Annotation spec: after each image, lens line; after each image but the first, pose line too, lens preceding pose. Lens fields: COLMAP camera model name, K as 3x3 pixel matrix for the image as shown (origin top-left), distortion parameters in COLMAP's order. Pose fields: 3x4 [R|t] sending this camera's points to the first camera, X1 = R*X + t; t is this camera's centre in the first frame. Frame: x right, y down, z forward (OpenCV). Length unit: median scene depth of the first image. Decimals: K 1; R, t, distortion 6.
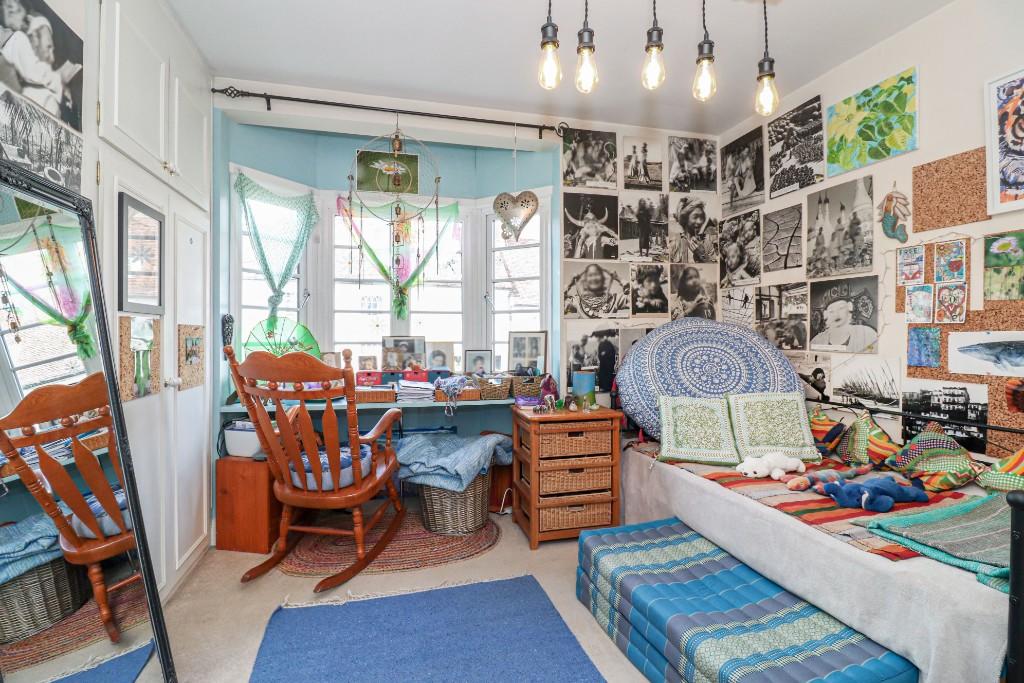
lens RADIAL K [[482.5, 0, 492.7], [0, 482.5, 336.4], [0, 0, 1]] dist [-0.002604, -0.013835]
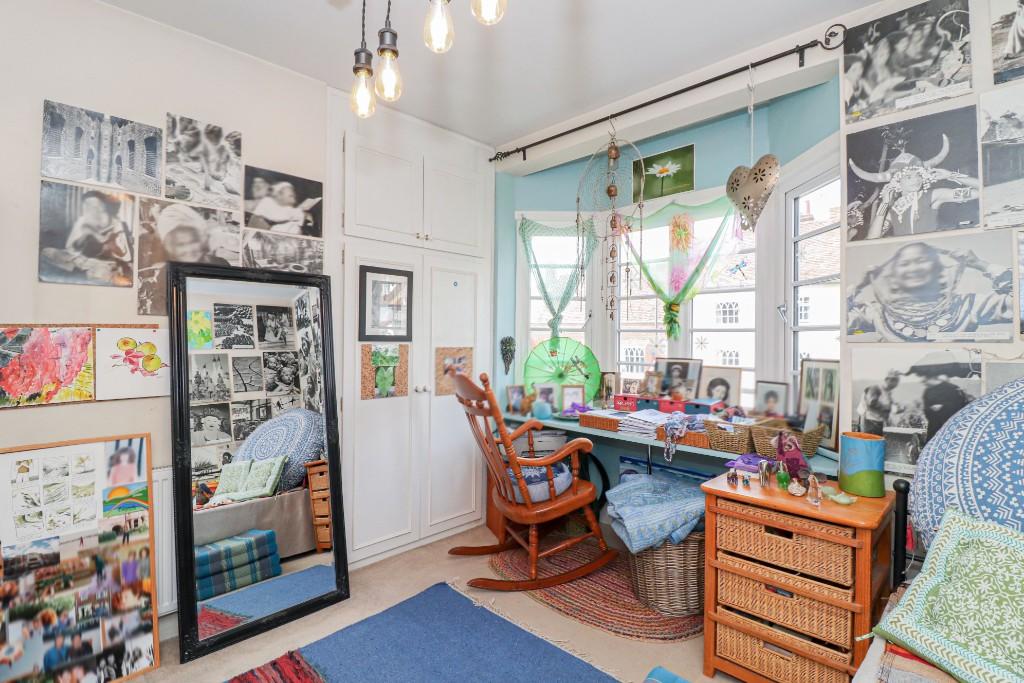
lens RADIAL K [[482.5, 0, 492.7], [0, 482.5, 336.4], [0, 0, 1]] dist [-0.002604, -0.013835]
pose [[0.511478, -0.000111, -0.859297, 0.434329], [-0.011362, 0.999912, -0.006892, -0.034297], [0.859222, 0.013289, 0.511431, 0.307880]]
